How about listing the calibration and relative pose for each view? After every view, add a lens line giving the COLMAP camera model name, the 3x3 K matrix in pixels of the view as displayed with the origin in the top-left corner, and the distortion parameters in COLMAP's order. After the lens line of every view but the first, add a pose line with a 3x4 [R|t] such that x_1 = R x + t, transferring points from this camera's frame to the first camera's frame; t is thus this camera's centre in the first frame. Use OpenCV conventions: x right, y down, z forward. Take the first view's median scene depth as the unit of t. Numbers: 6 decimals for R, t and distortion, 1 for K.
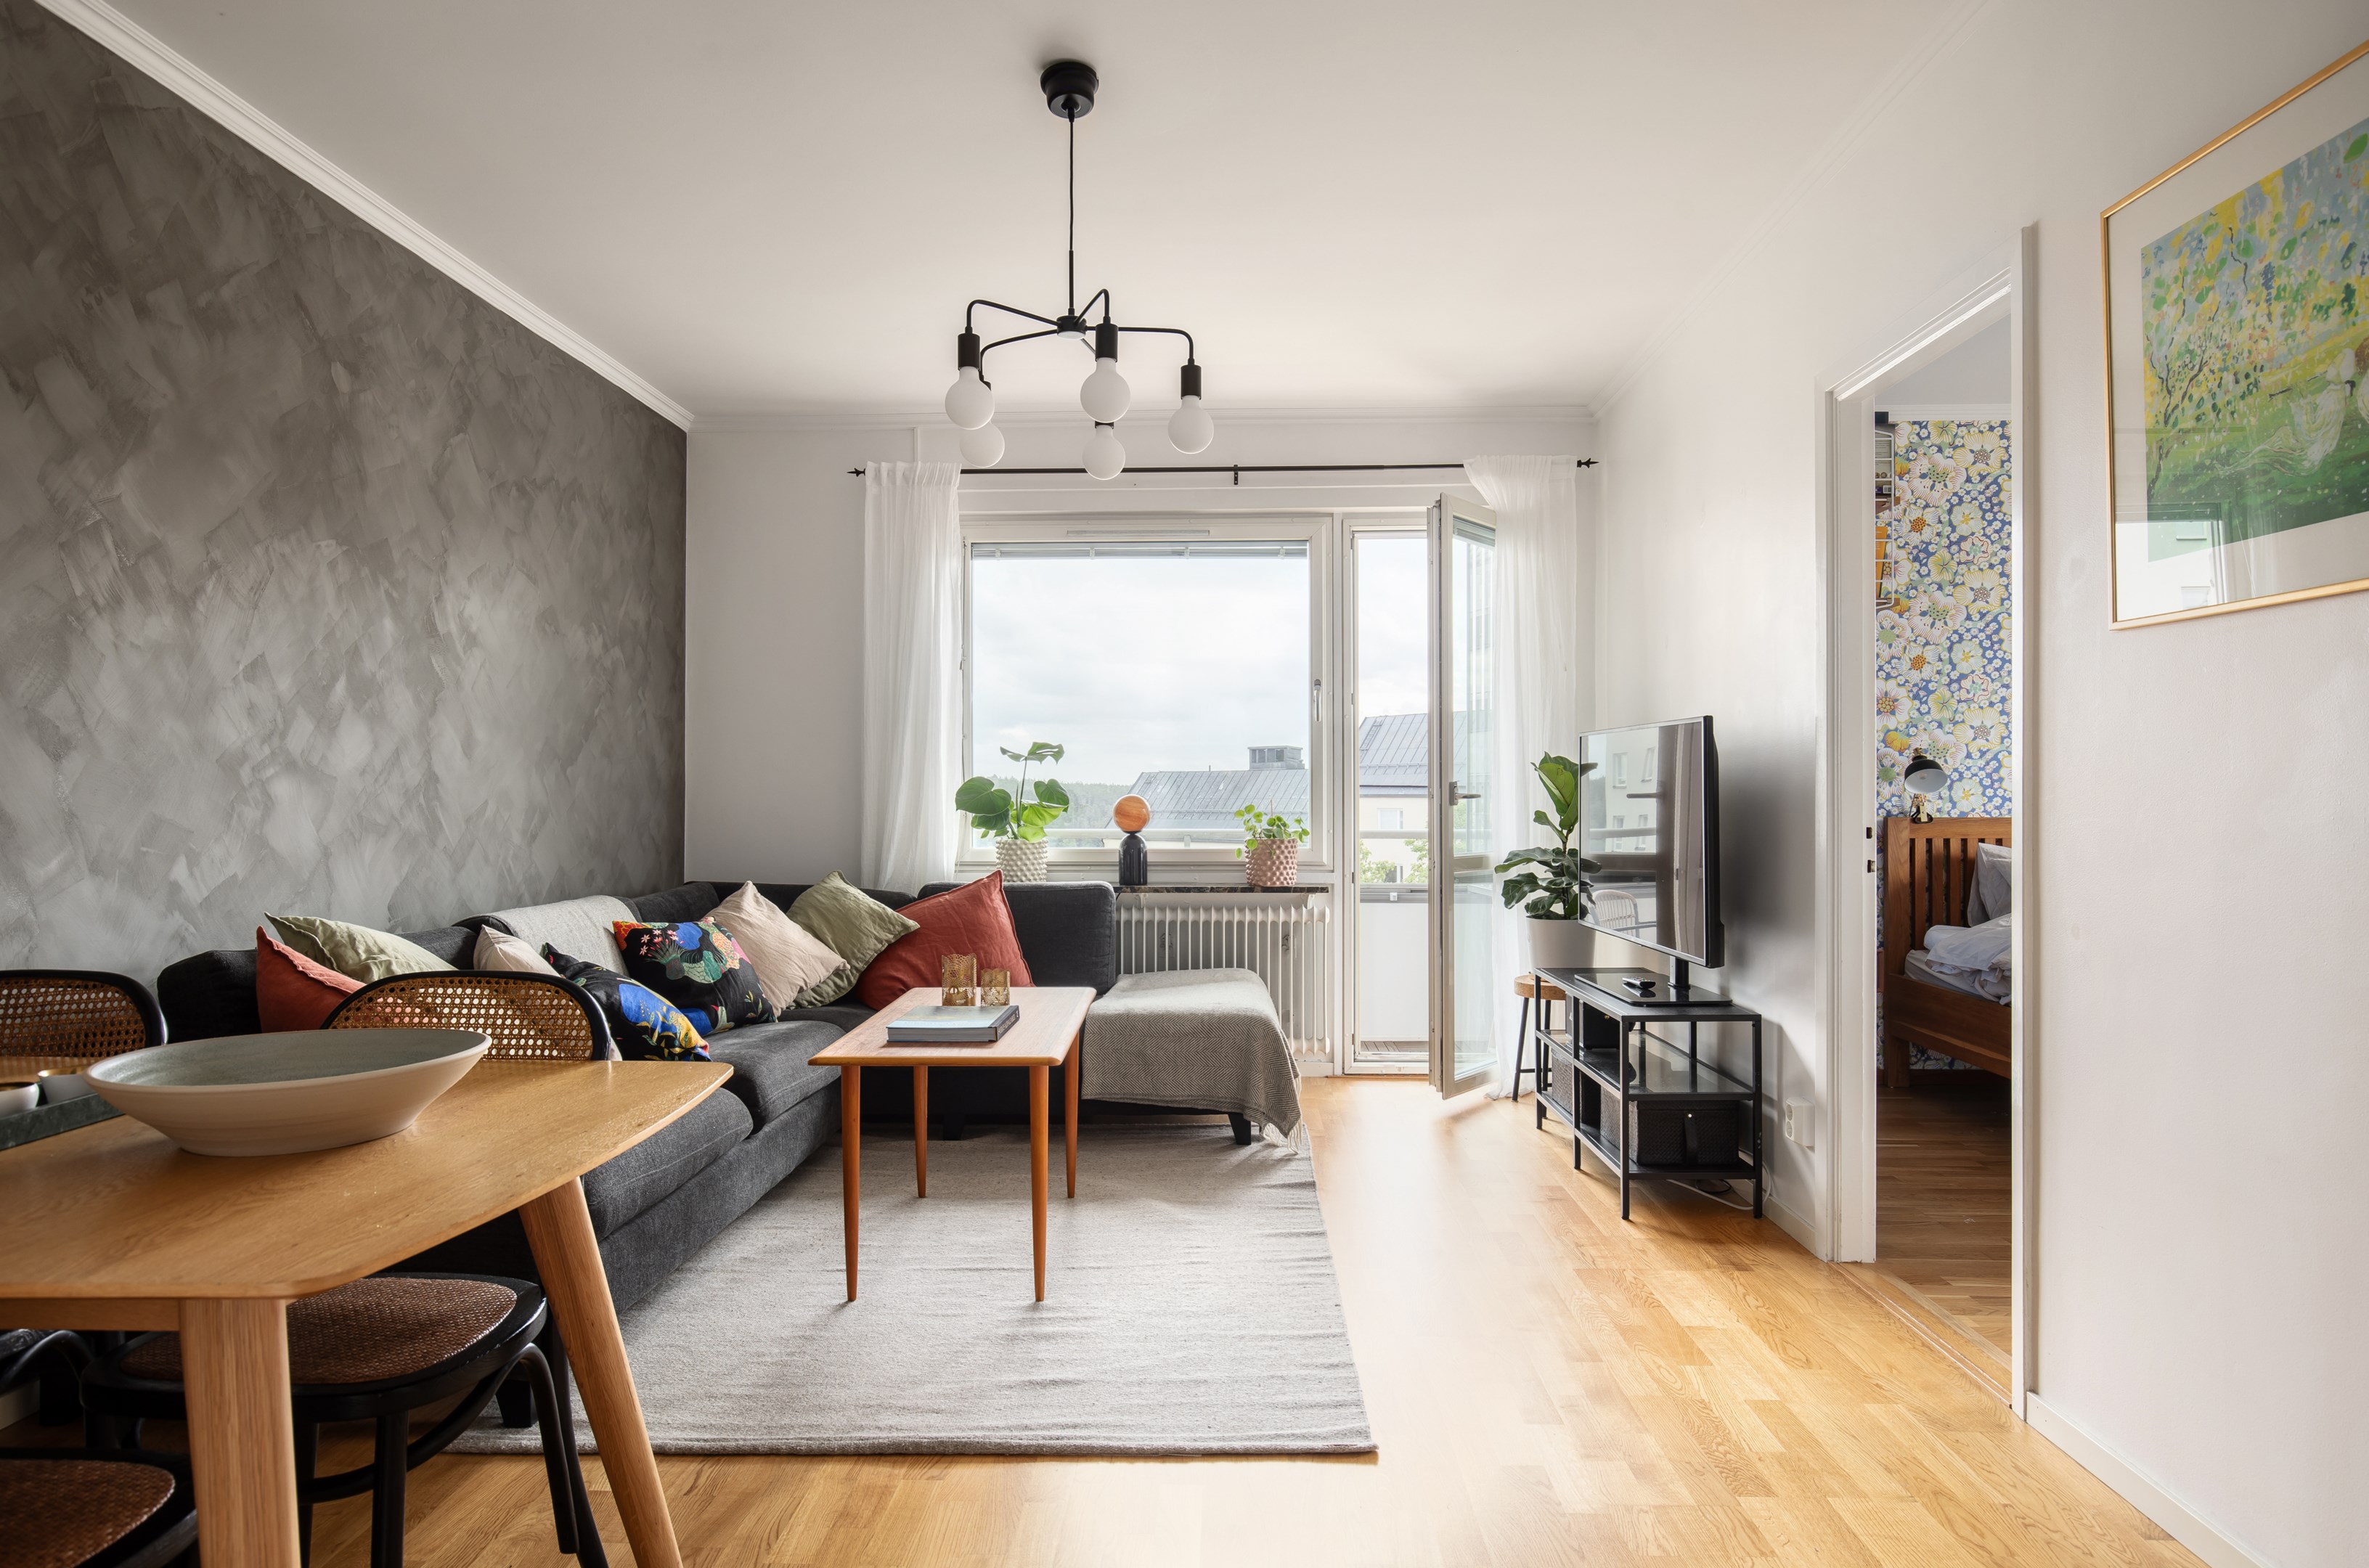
lens RADIAL K [[1391.0, 0, 1185.5], [0, 1391.0, 794.2], [0, 0, 1]] dist [-0.001792, 0.000985]
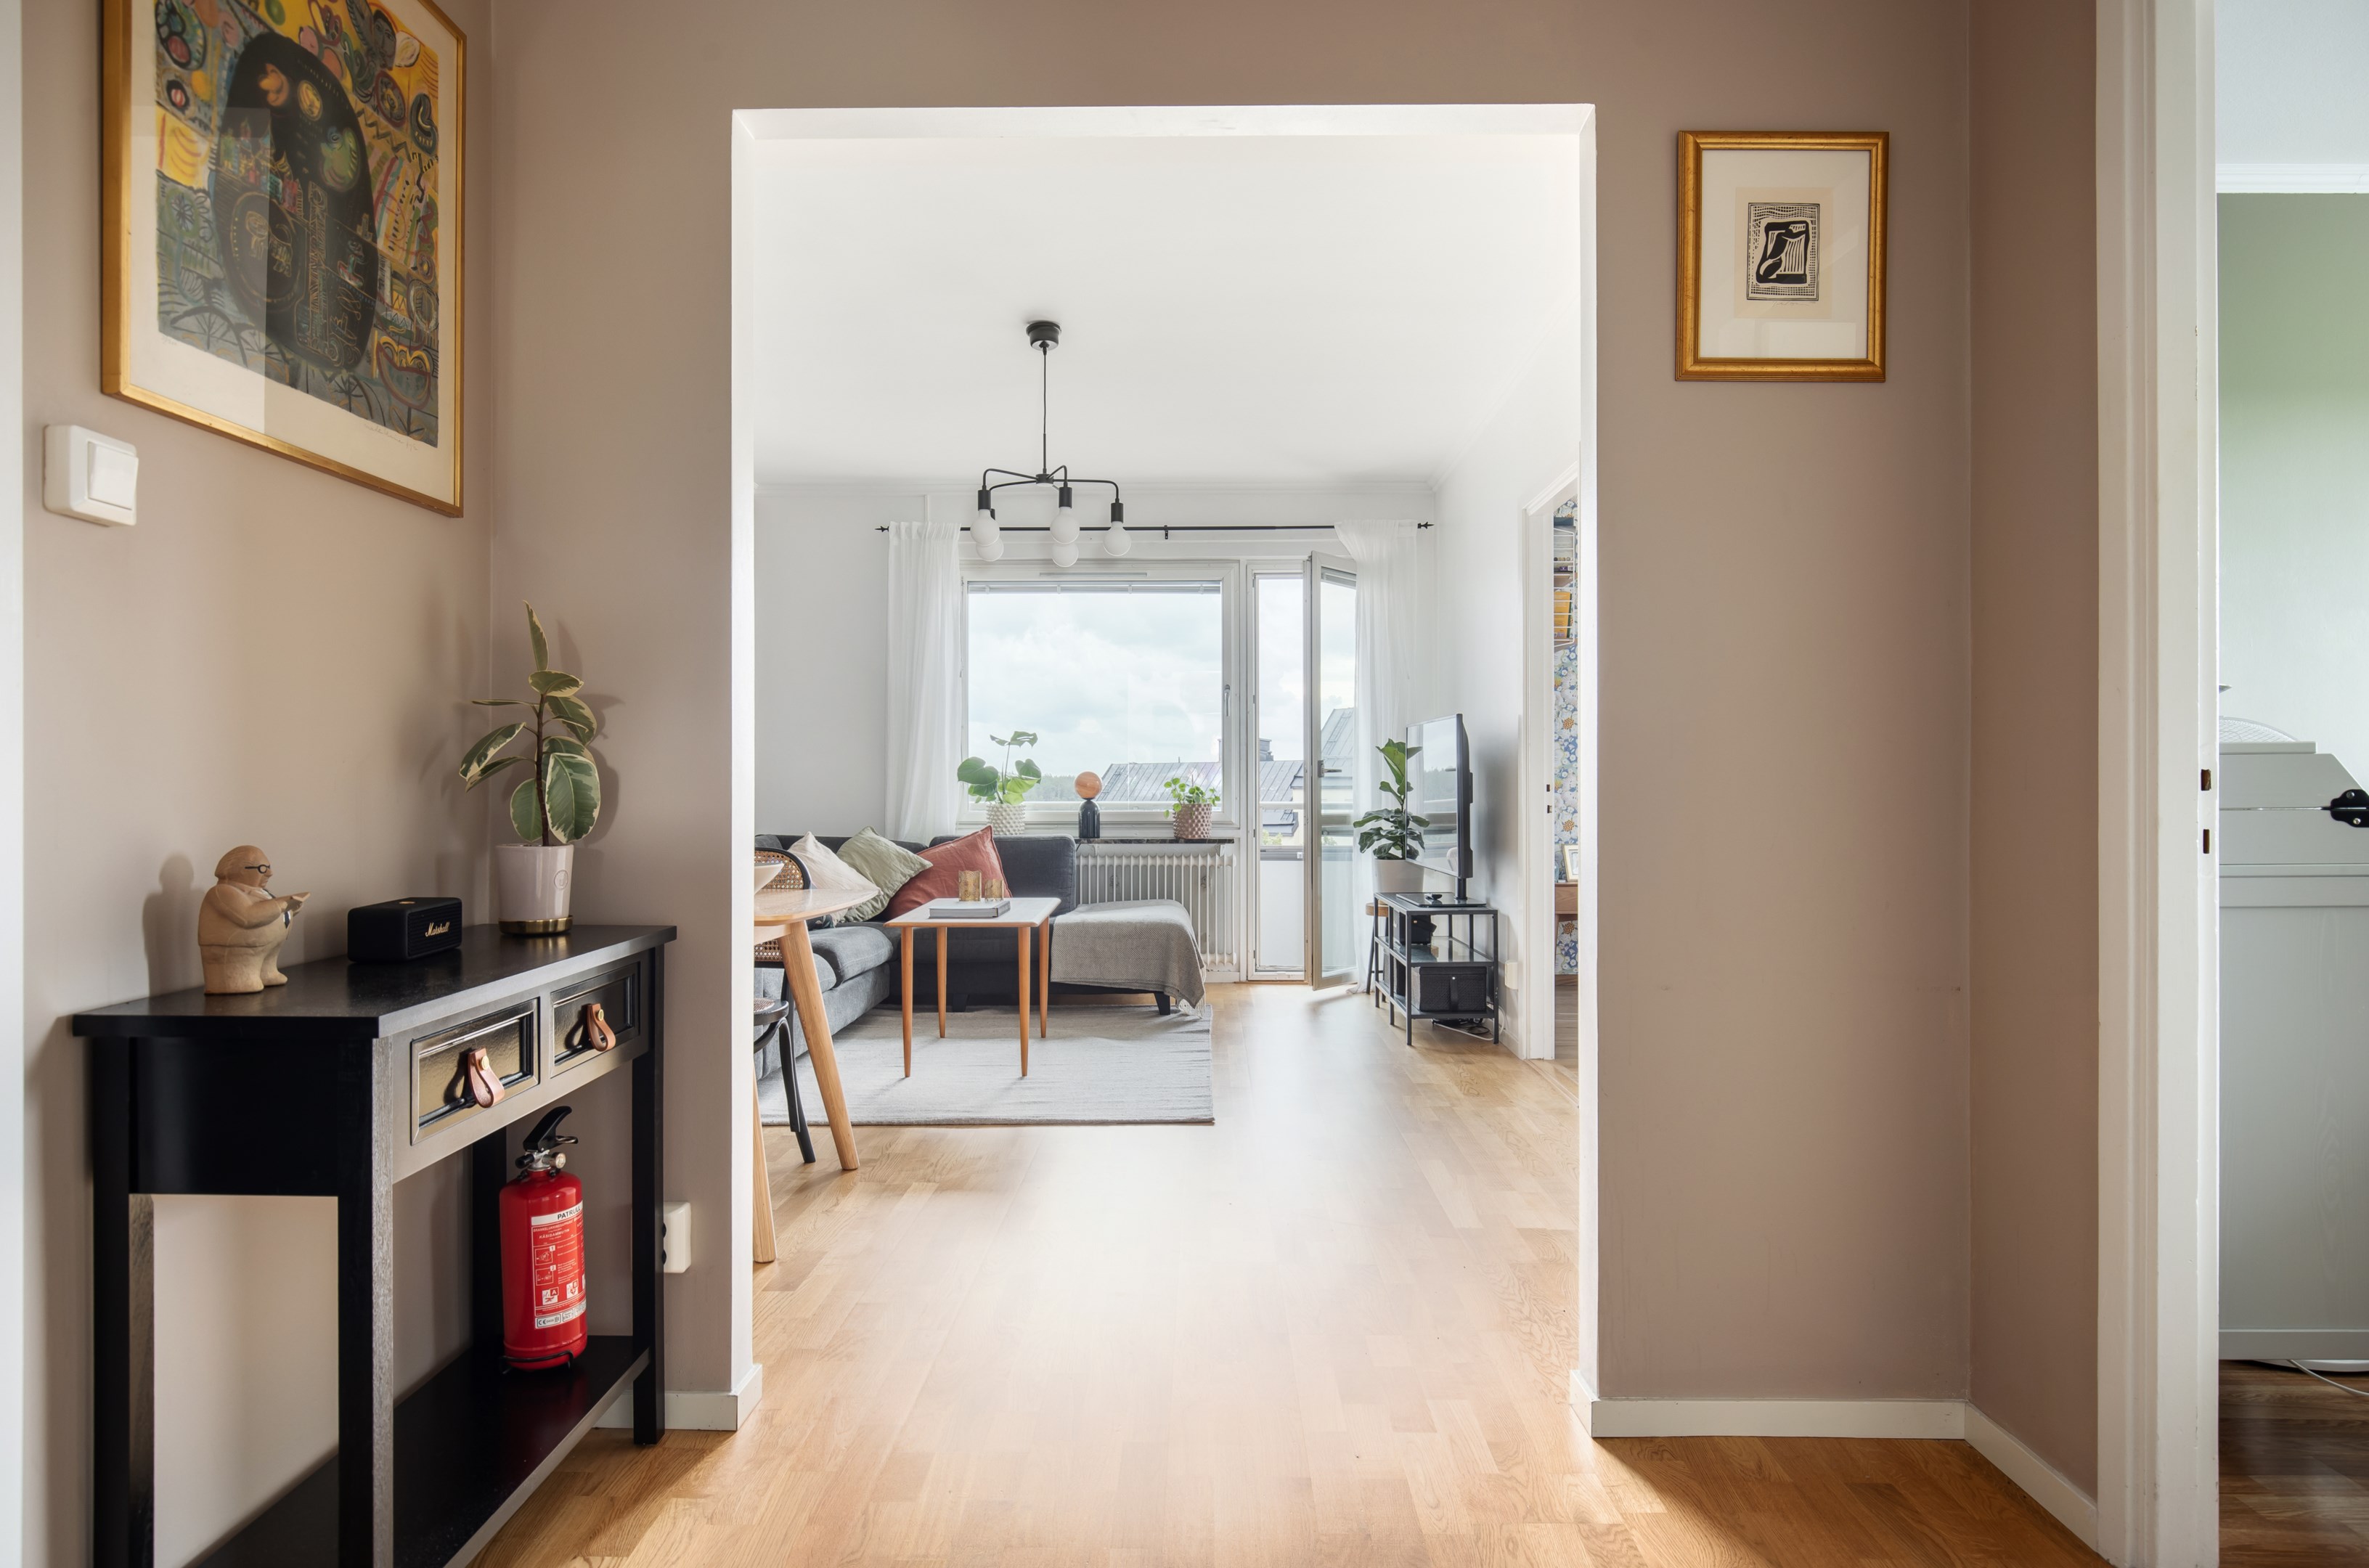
lens RADIAL K [[1436.4, 0, 1184.5], [0, 1436.4, 784.0], [0, 0, 1]] dist [0.000050, 0.000187]
pose [[0.999835, 0.000461, 0.018133, 0.039774], [-0.000420, 0.999997, -0.002229, 0.022381], [-0.018134, 0.002221, 0.999833, -0.530056]]
